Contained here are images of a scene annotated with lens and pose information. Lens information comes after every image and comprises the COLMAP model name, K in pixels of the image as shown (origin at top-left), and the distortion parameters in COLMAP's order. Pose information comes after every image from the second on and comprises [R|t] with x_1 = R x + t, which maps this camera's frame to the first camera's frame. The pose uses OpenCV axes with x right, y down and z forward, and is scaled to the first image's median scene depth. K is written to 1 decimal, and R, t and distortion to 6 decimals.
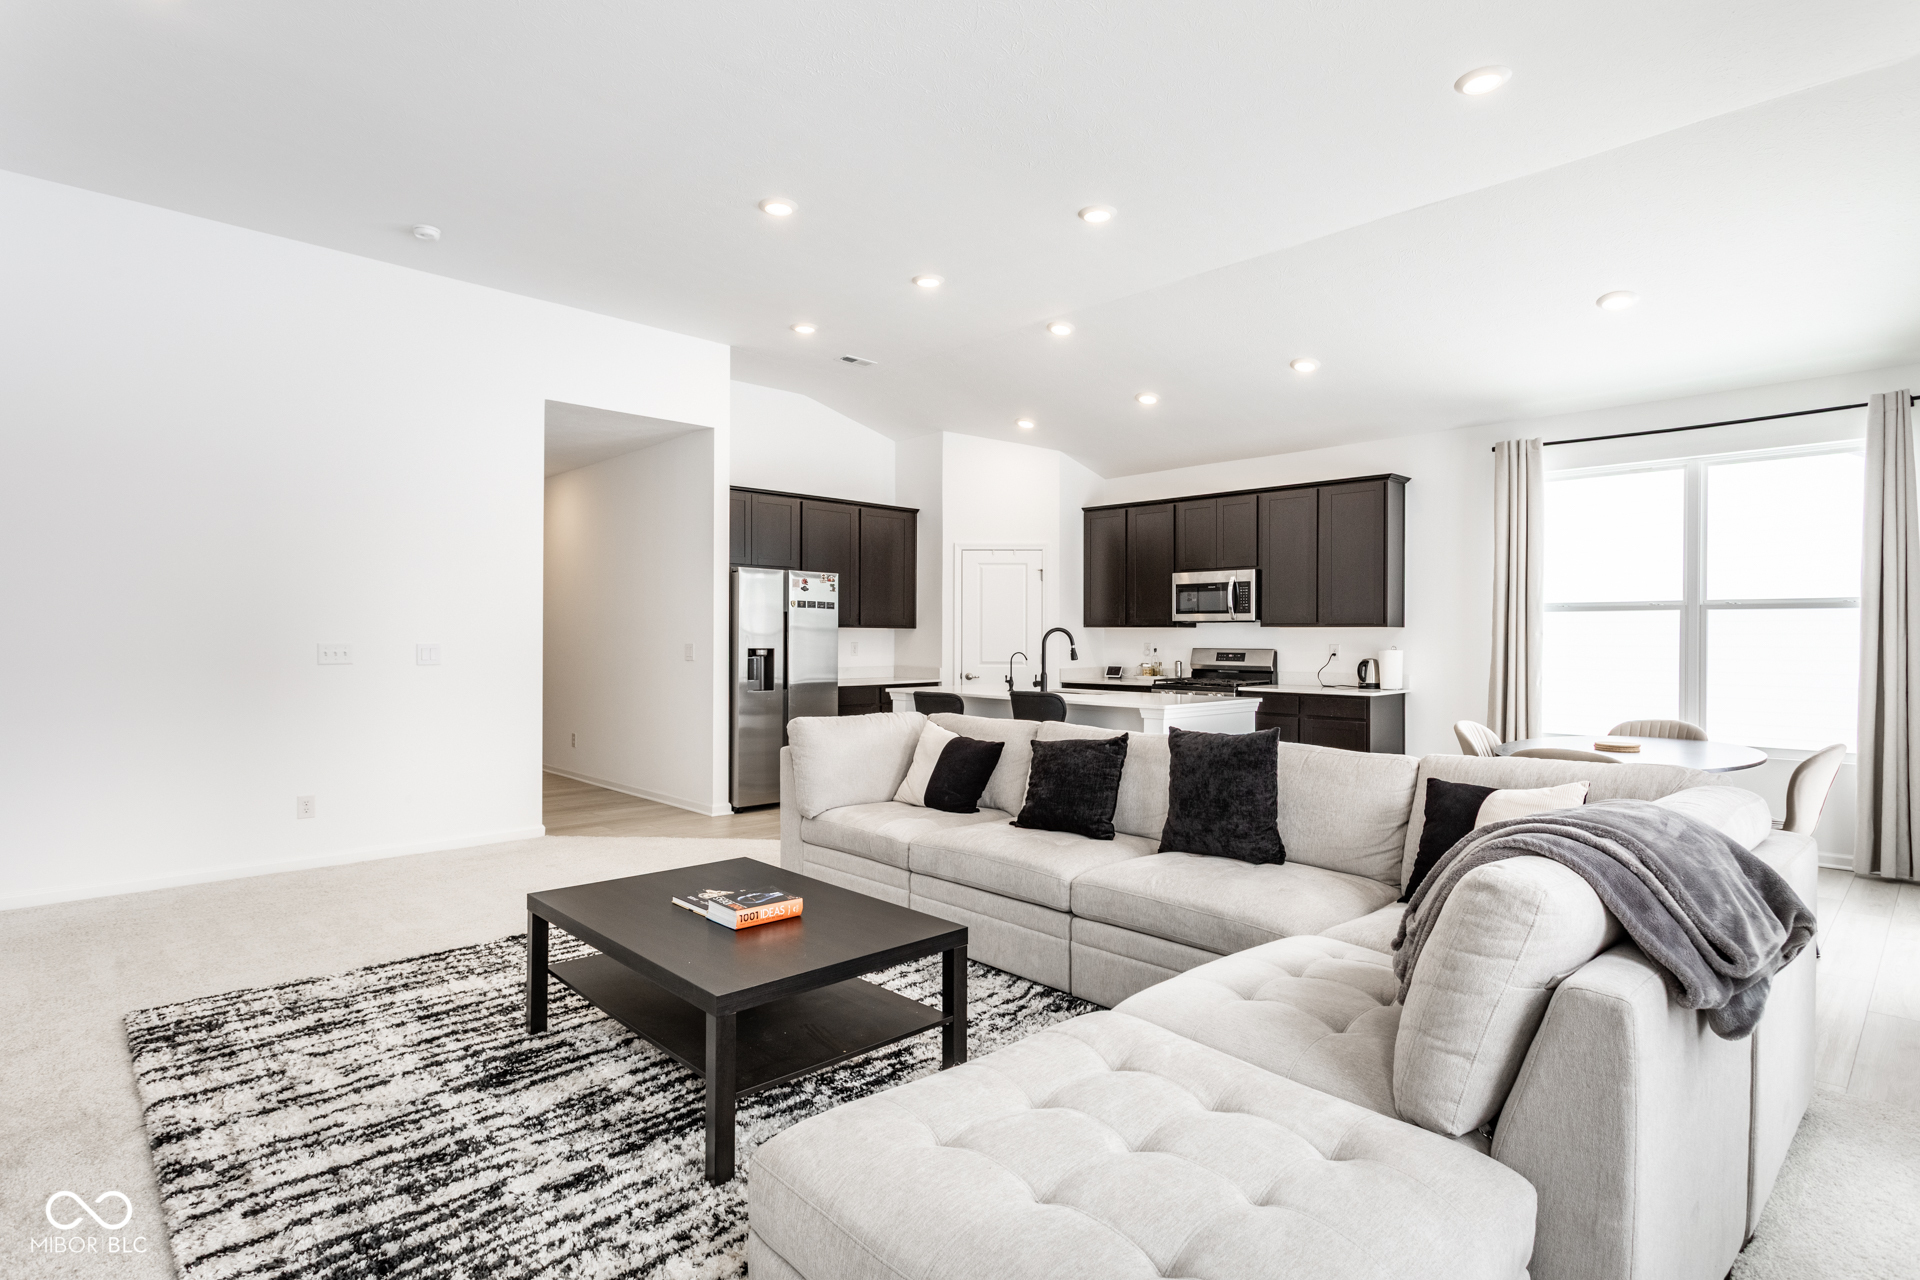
lens RADIAL K [[973.6, 0, 937.5], [0, 973.6, 638.7], [0, 0, 1]] dist [-0.003203, 0.000295]
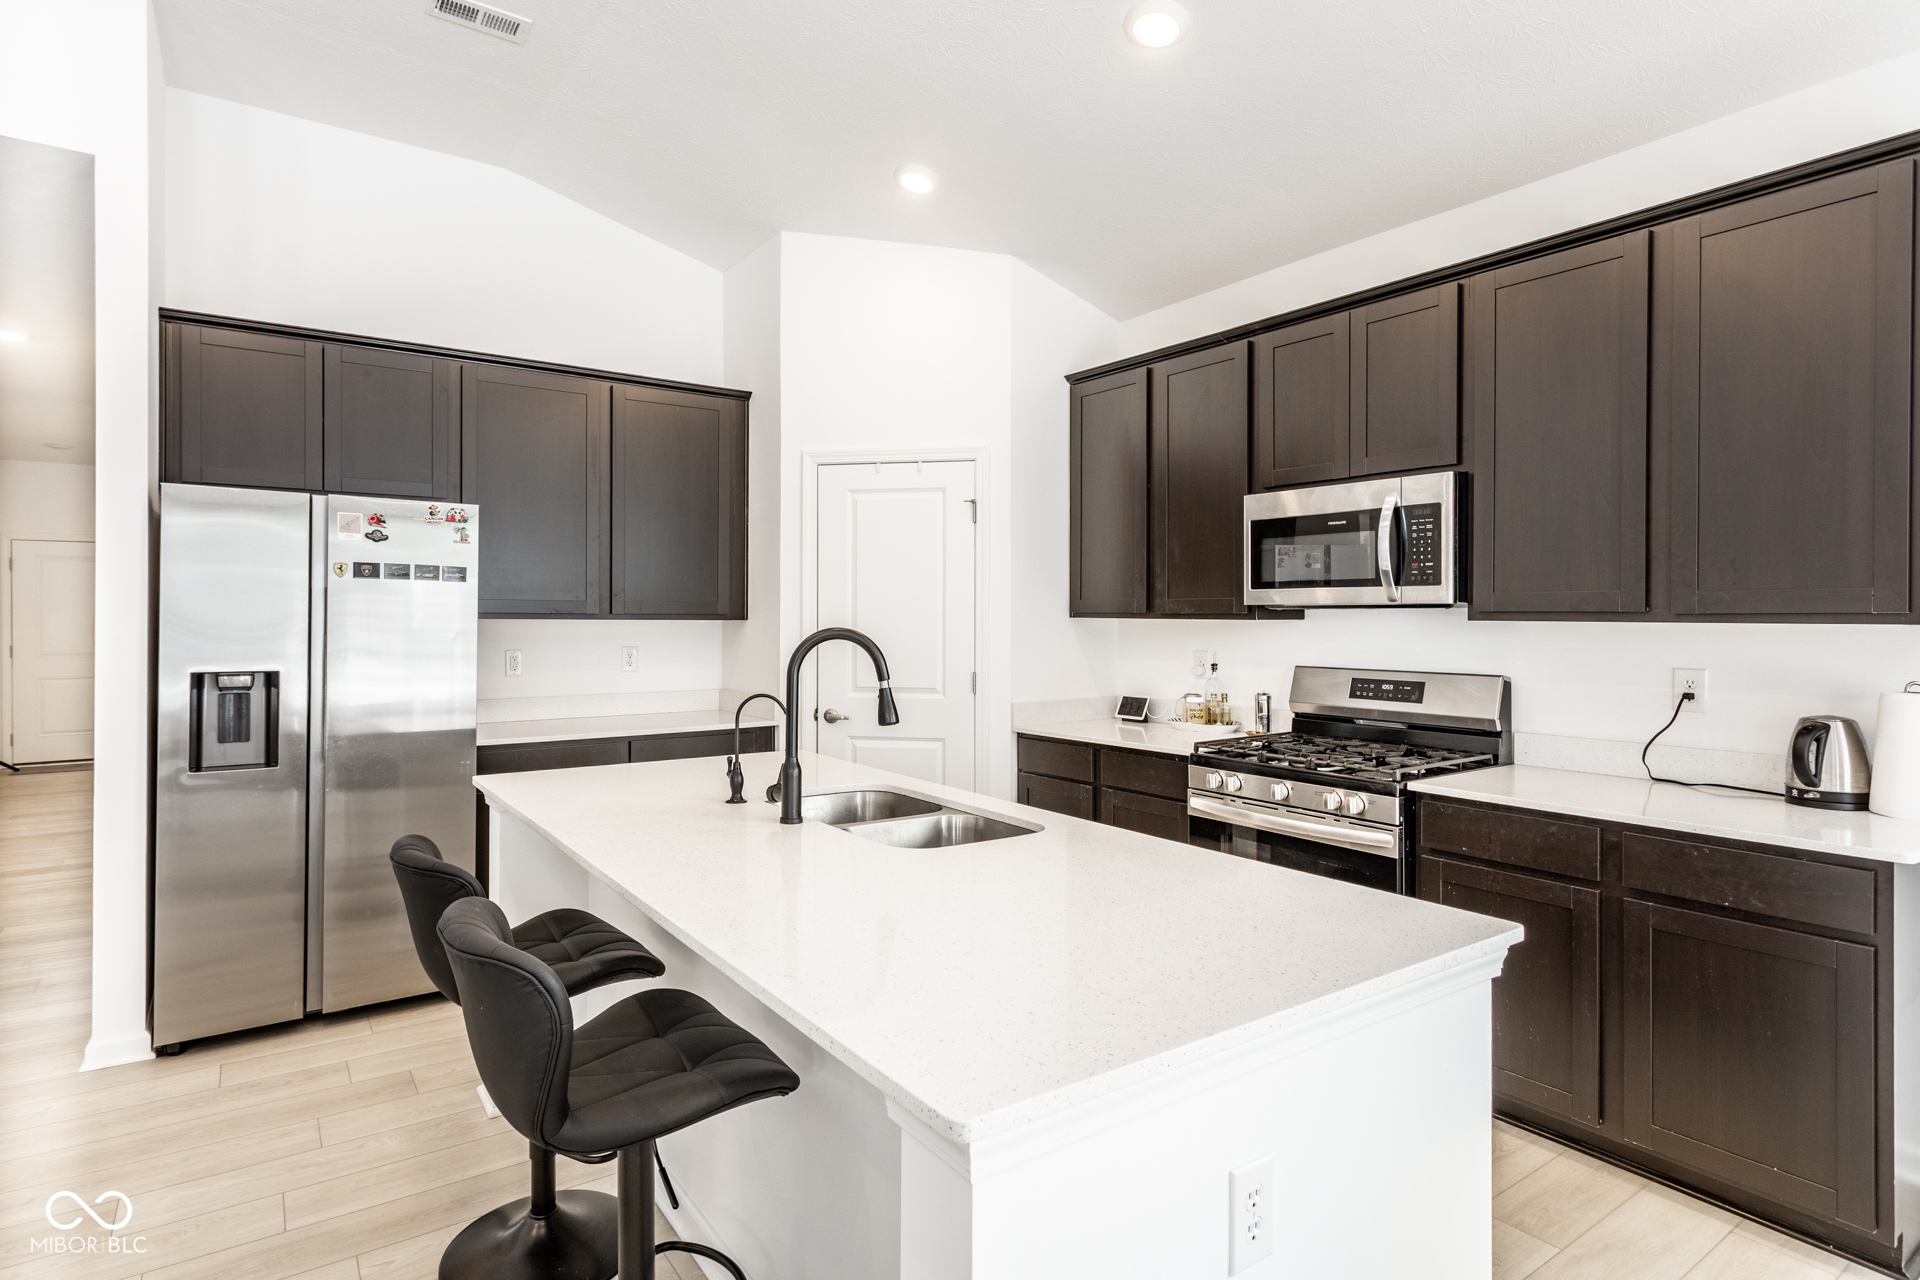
lens RADIAL K [[982.0, 0, 908.9], [0, 982.0, 616.4], [0, 0, 1]] dist [-0.001566, 0.000134]
pose [[0.986924, -0.000453, -0.161186, 0.177743], [-0.000172, 0.999993, -0.003865, -0.012340], [0.161187, 0.003842, 0.986916, 0.587237]]
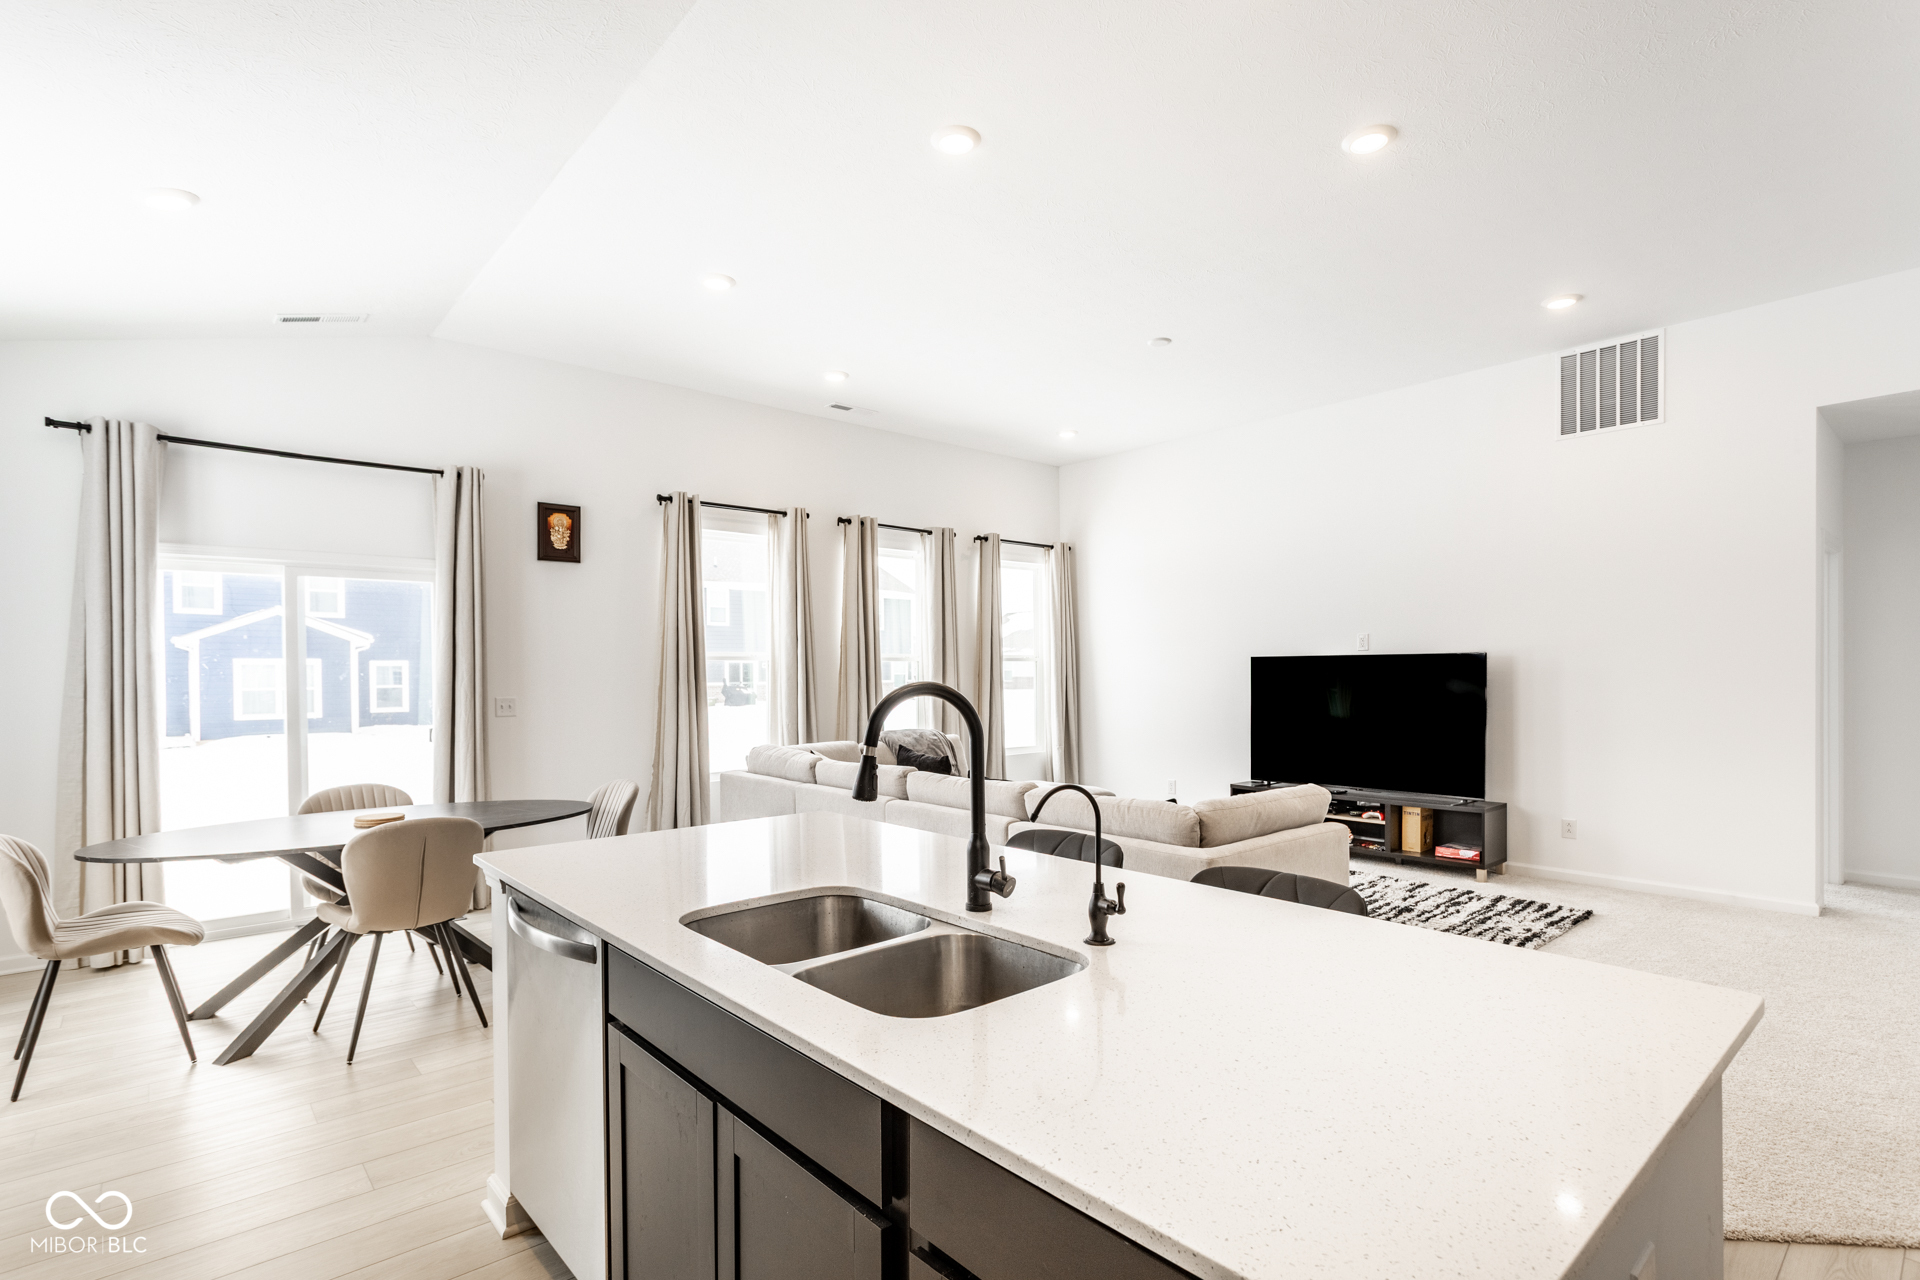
lens RADIAL K [[925.0, 0, 956.0], [0, 925.0, 686.4], [0, 0, 1]] dist [-0.001995, -0.000028]
pose [[-0.999307, 0.003970, 0.037011, 0.085822], [0.004396, 0.999925, 0.011434, -0.010075], [-0.036963, 0.011589, -0.999249, 1.110835]]
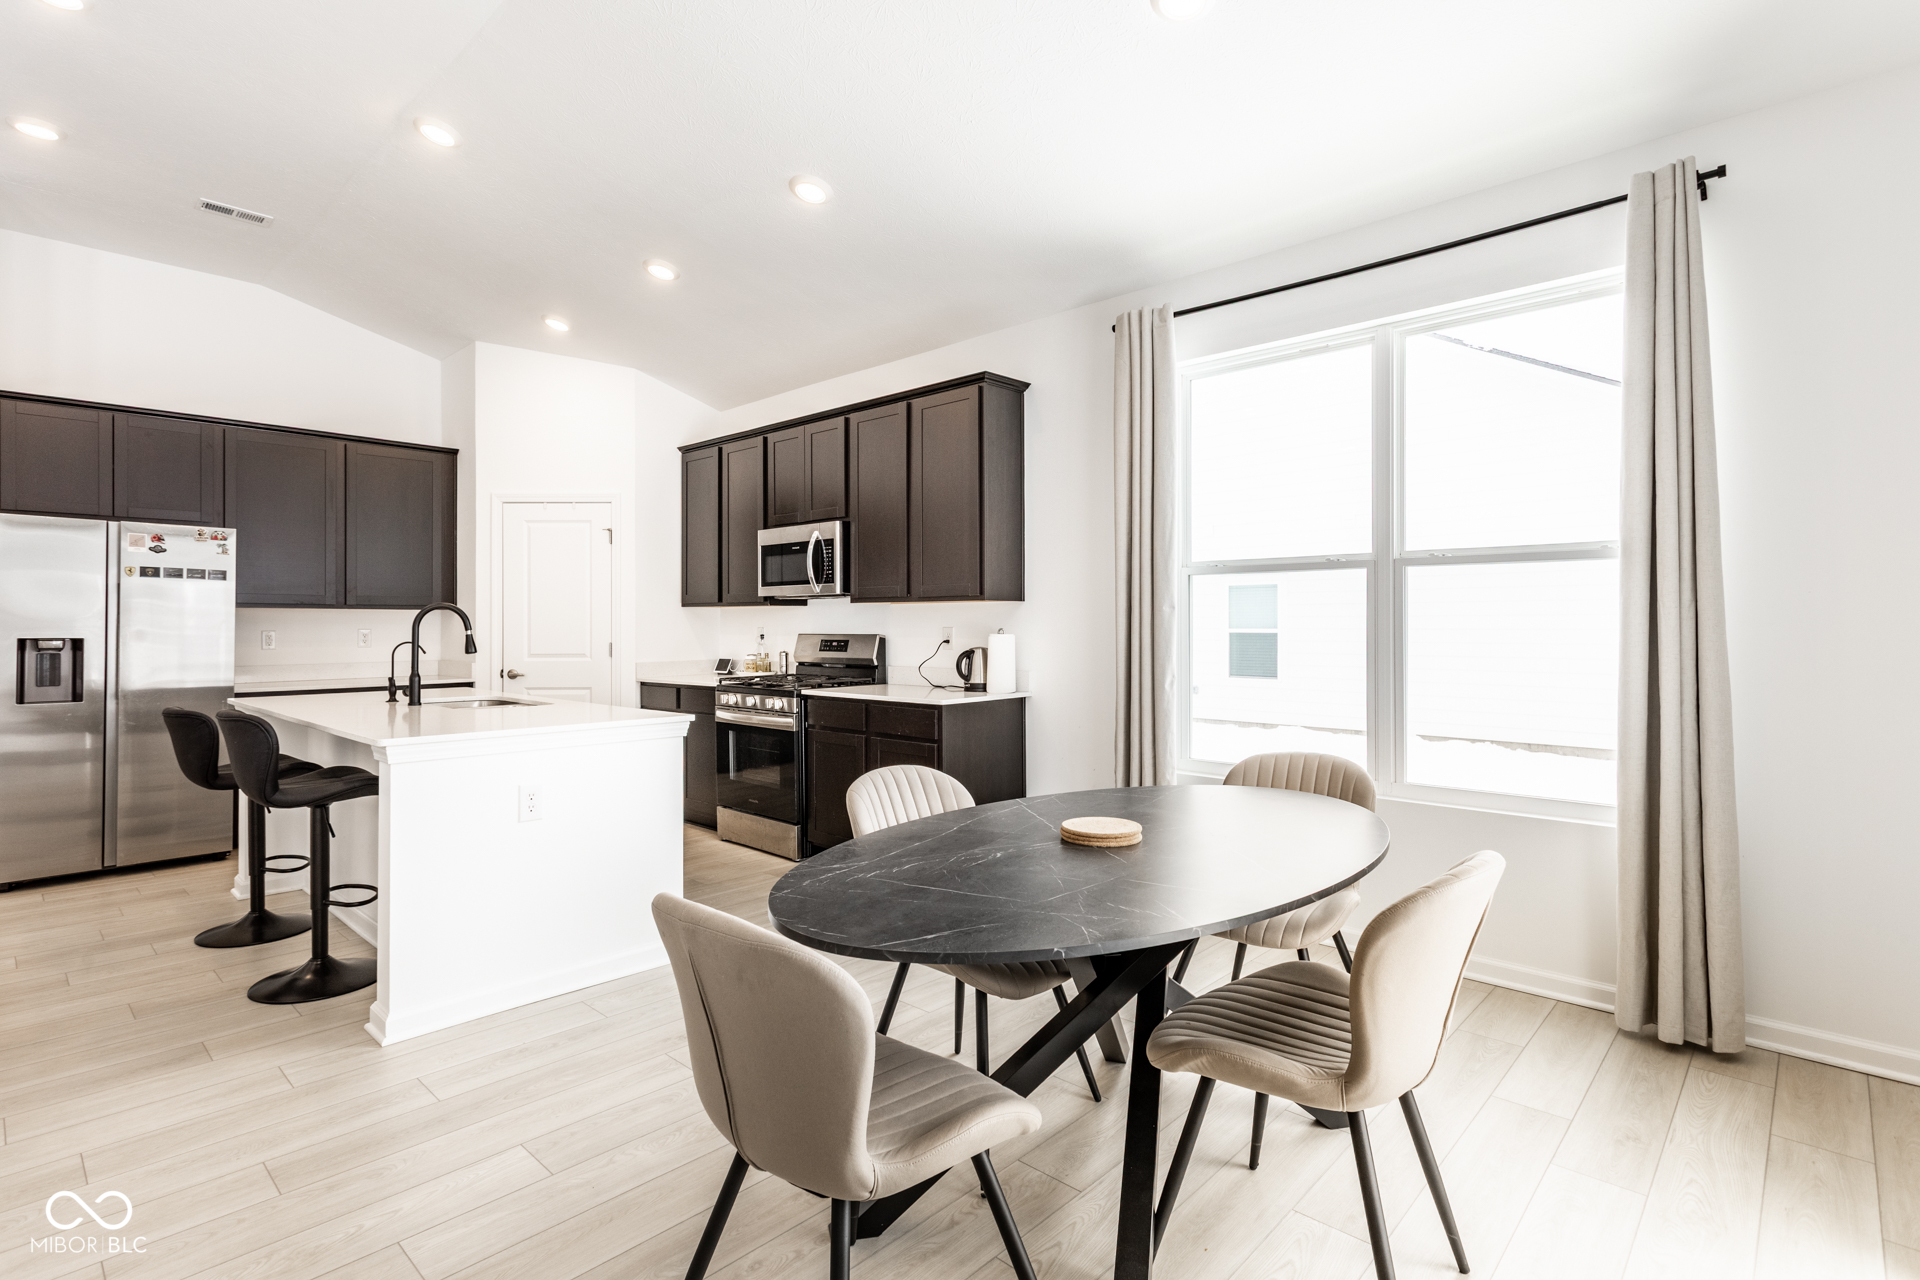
lens RADIAL K [[928.0, 0, 926.8], [0, 928.0, 618.2], [0, 0, 1]] dist [0.001151, 0.000272]
pose [[0.998990, -0.005248, 0.044620, 0.363097], [0.005681, 0.999938, -0.009601, 0.005641], [-0.044566, 0.009844, 0.998958, 0.331907]]
